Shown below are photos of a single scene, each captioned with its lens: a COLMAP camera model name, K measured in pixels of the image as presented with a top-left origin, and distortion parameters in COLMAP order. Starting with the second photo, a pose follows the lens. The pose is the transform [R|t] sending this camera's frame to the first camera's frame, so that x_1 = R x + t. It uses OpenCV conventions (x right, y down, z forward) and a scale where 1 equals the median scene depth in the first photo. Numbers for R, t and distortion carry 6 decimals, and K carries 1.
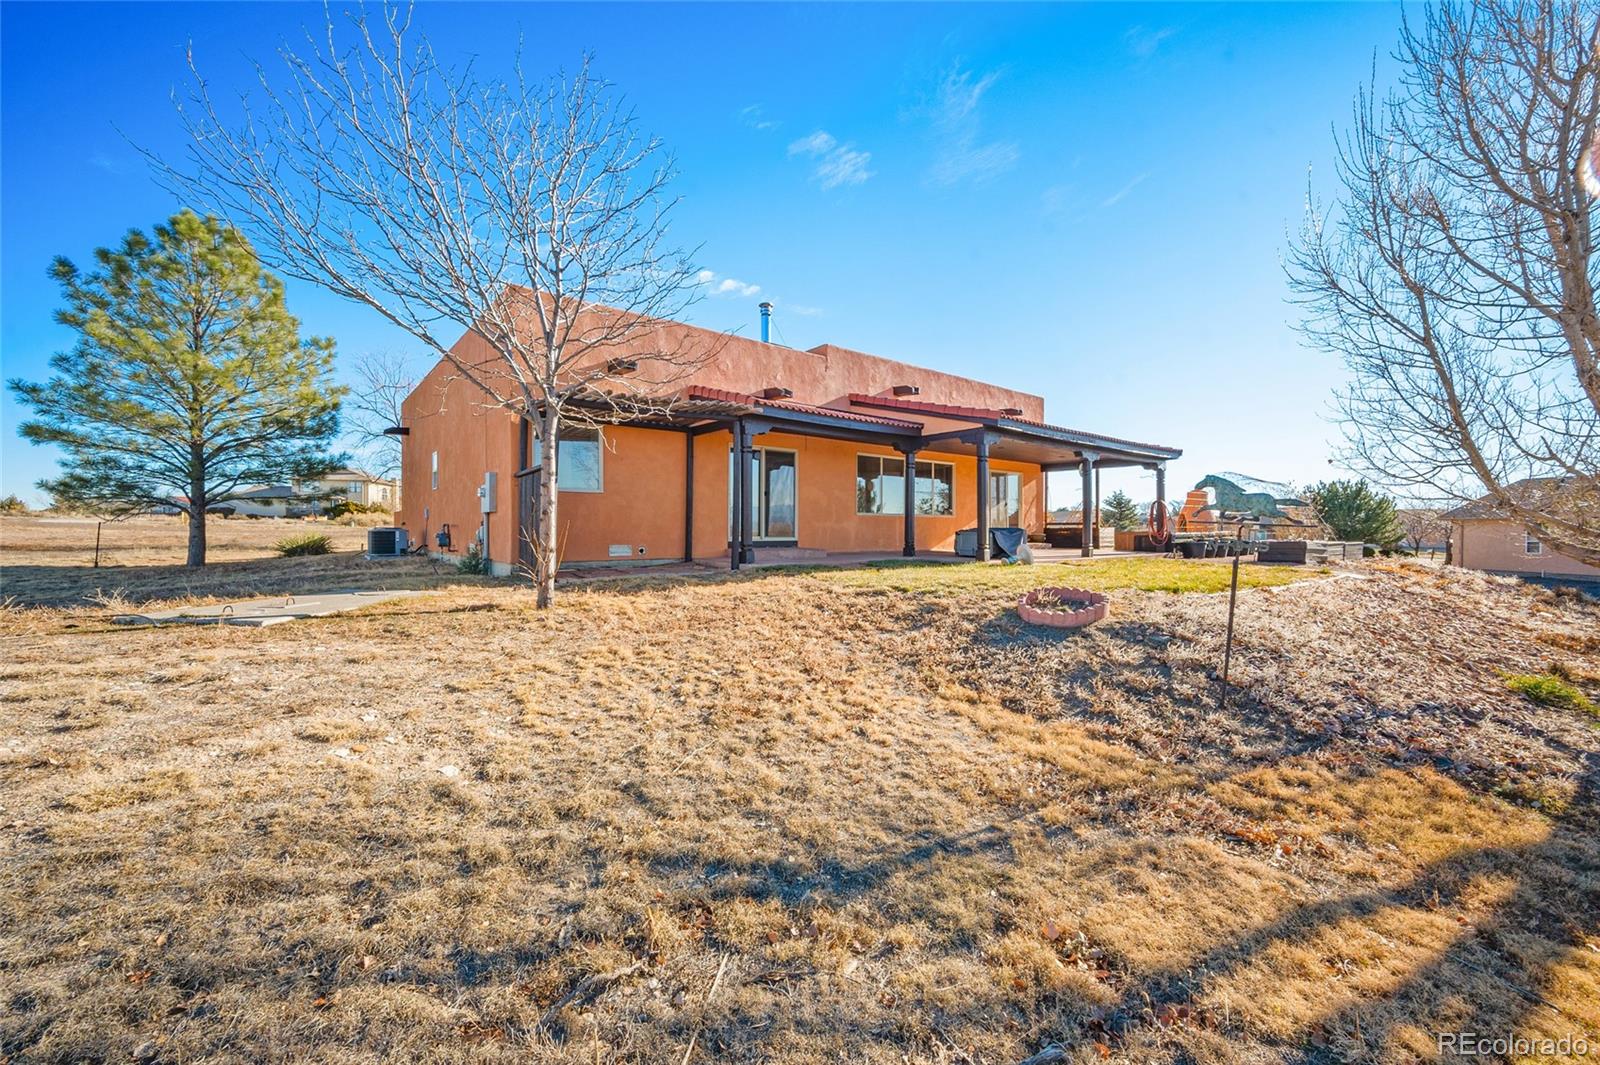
lens RADIAL K [[625.3, 0, 795.0], [0, 625.3, 540.4], [0, 0, 1]] dist [0.000989, 0.000030]
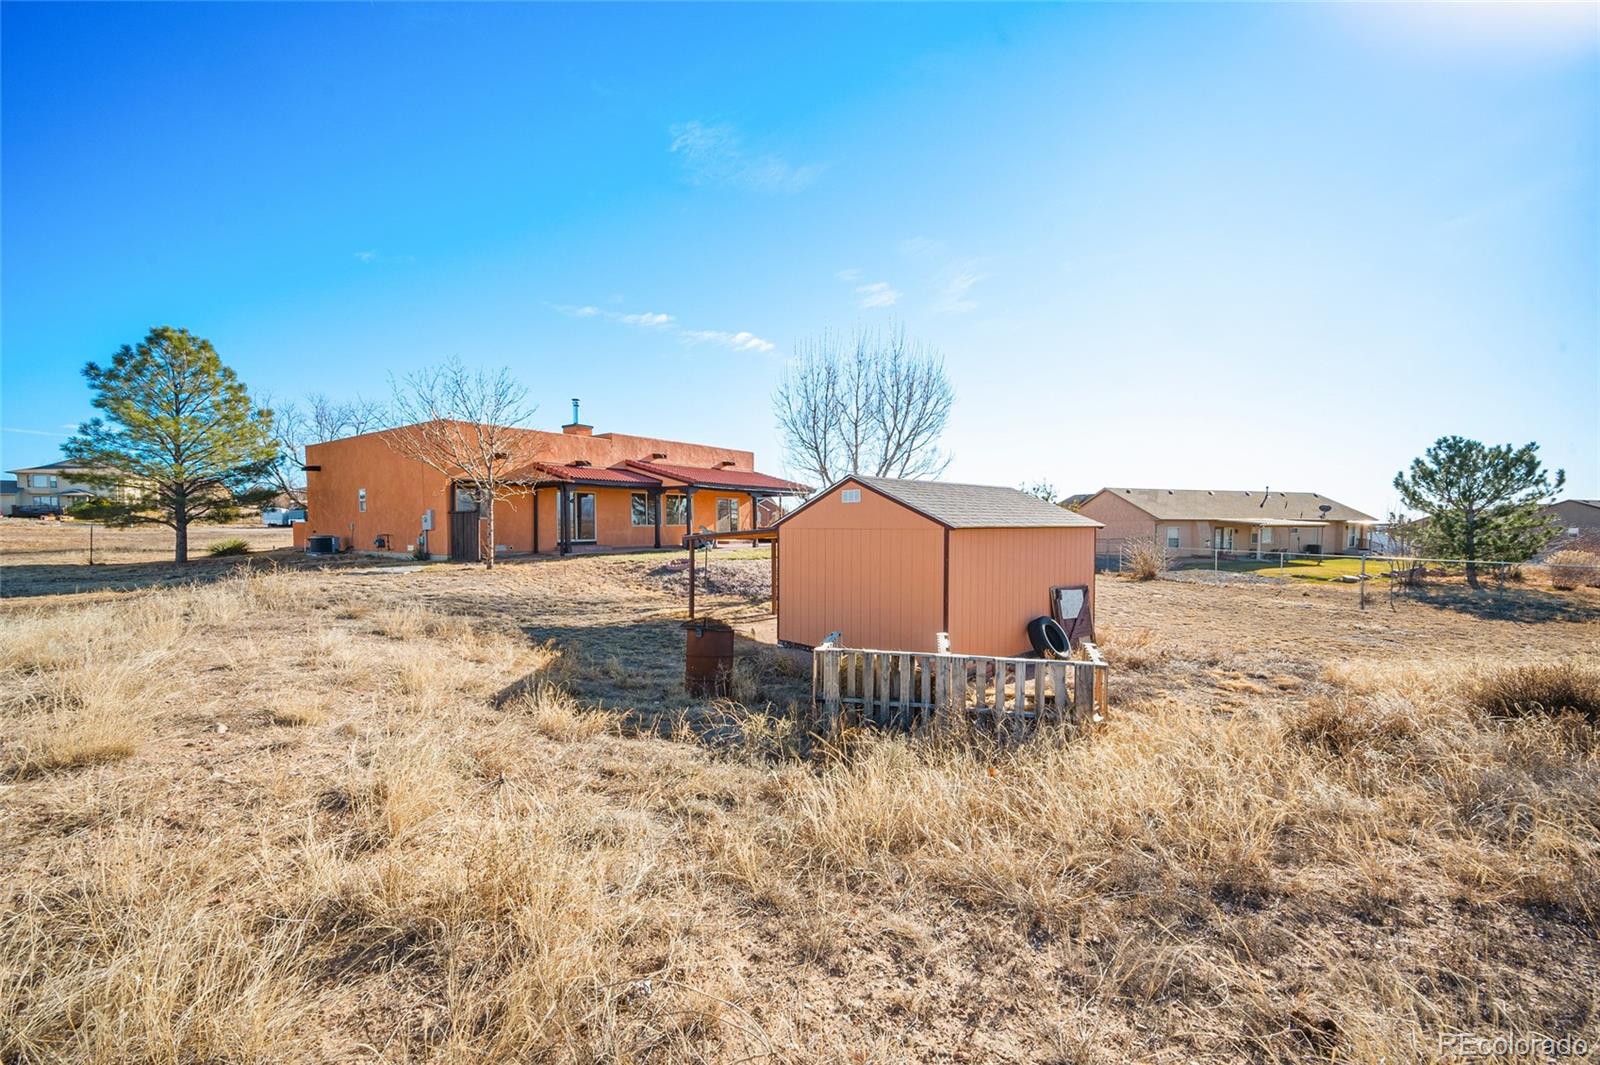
lens RADIAL K [[625.3, 0, 795.0], [0, 625.3, 540.4], [0, 0, 1]] dist [0.000989, 0.000030]
pose [[0.960359, -0.010676, 0.278560, 0.051436], [0.008128, 0.999914, 0.010301, -0.015232], [-0.278646, -0.007628, 0.960363, -0.888474]]
